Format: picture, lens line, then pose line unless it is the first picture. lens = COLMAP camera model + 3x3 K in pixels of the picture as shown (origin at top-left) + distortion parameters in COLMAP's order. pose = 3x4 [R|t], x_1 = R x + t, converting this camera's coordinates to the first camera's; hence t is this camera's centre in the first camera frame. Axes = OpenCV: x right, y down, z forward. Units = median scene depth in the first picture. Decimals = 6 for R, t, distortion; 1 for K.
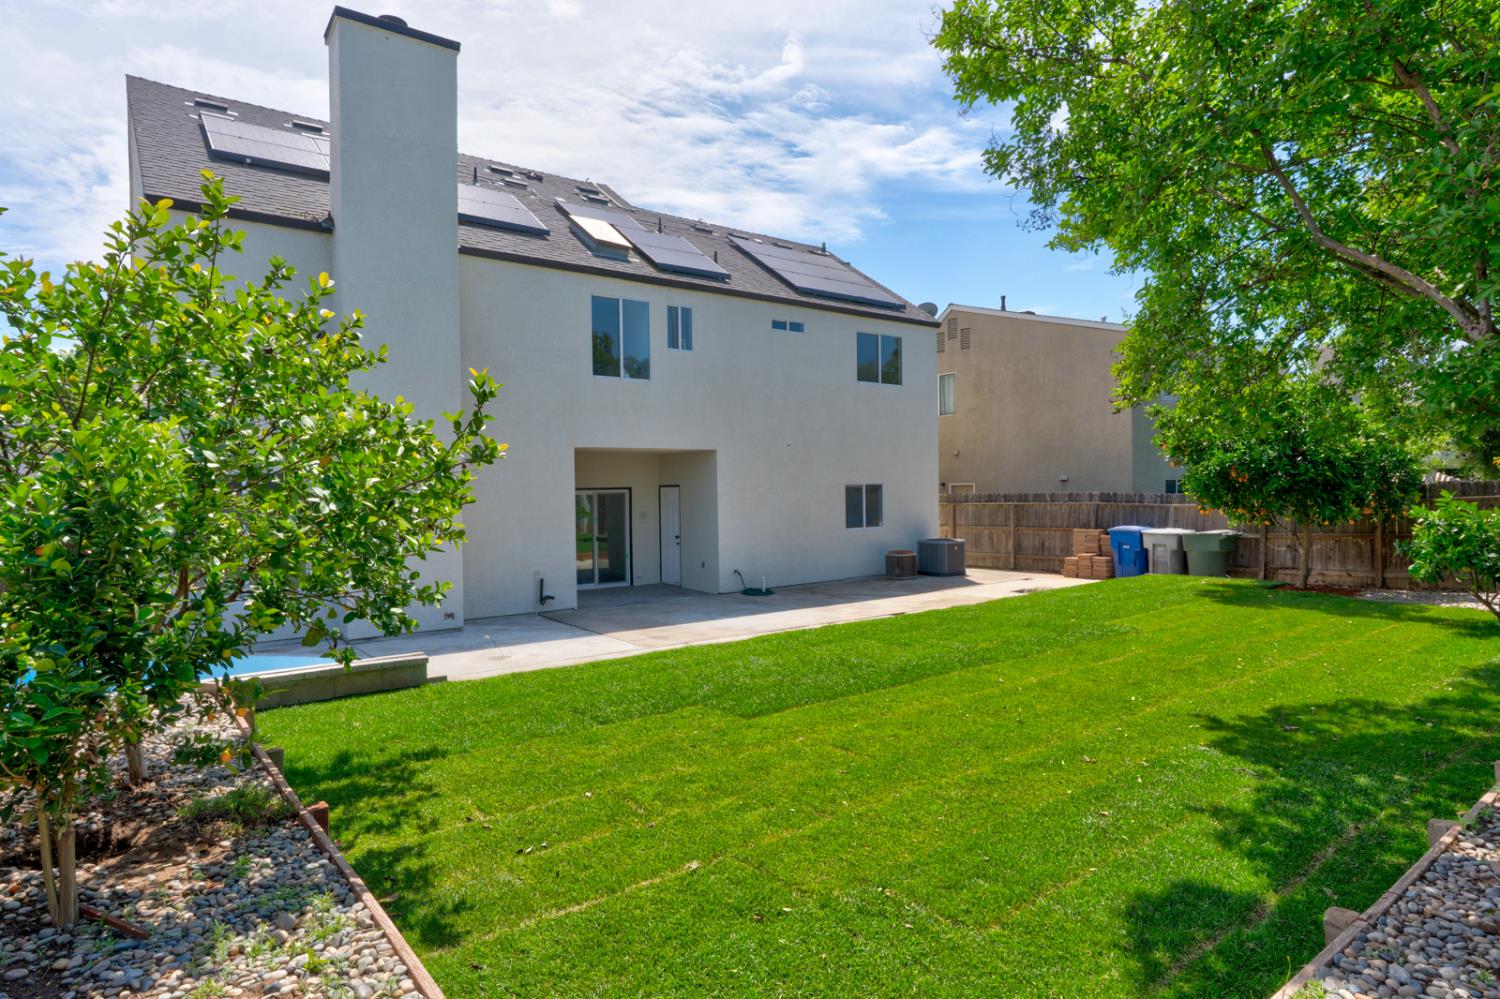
lens RADIAL K [[892.4, 0, 751.3], [0, 892.4, 501.3], [0, 0, 1]] dist [0.007685, 0.000025]
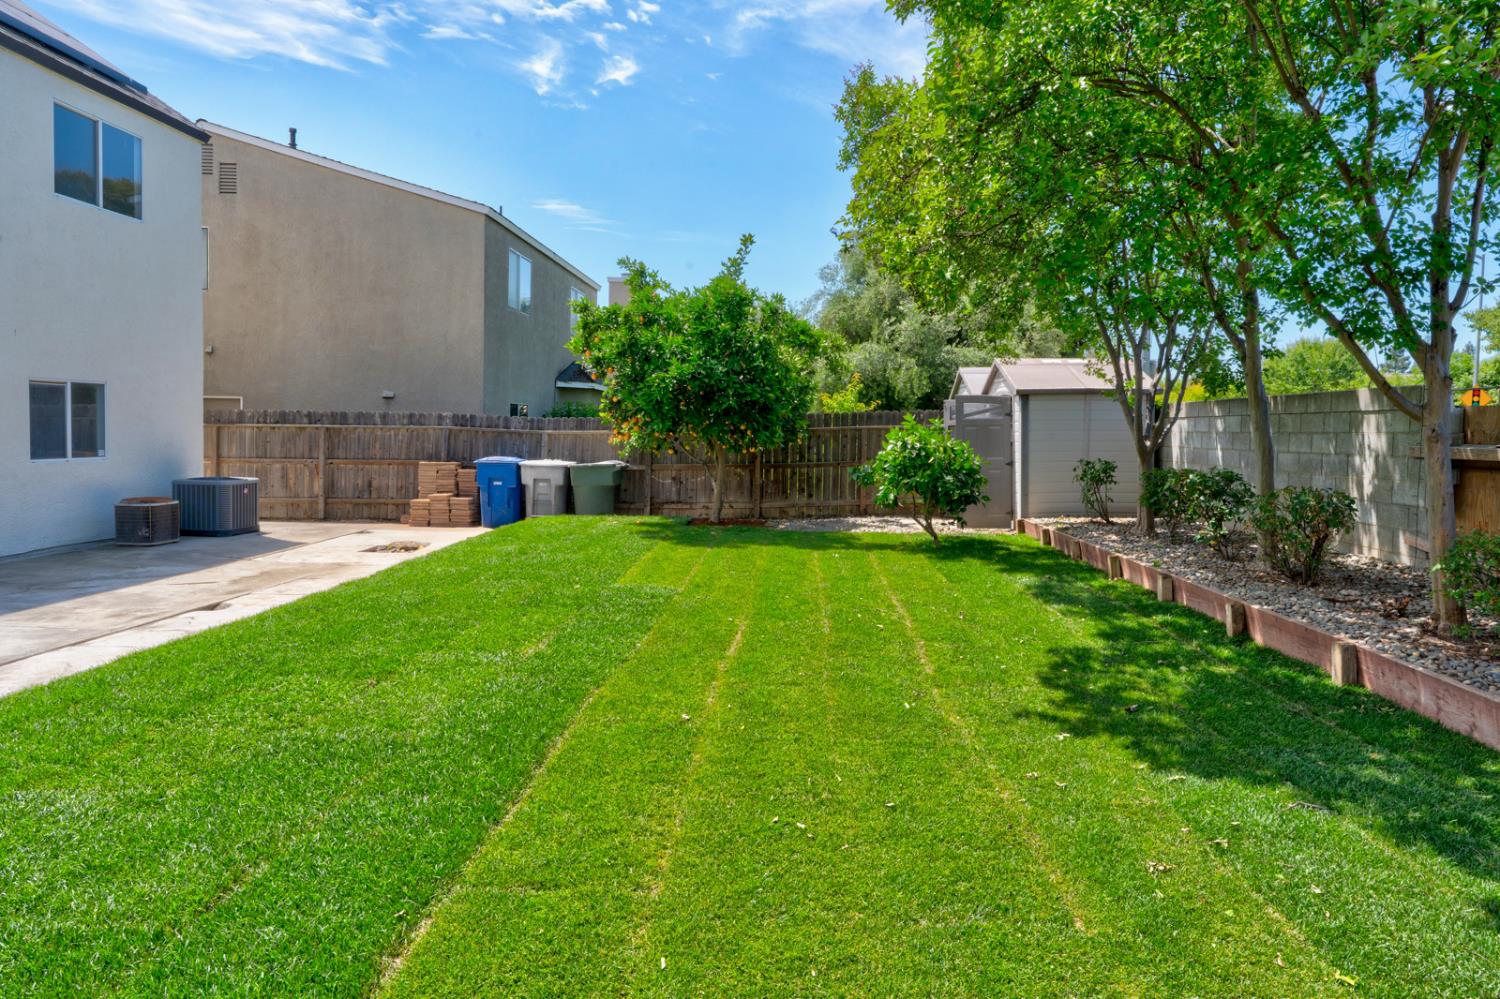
lens RADIAL K [[892.4, 0, 750.4], [0, 892.4, 474.6], [0, 0, 1]] dist [0.007685, 0.000025]
pose [[0.610862, -0.008279, 0.791694, -0.059451], [-0.014745, 0.999653, 0.021831, 0.020830], [-0.791600, -0.025009, 0.610528, 0.313511]]
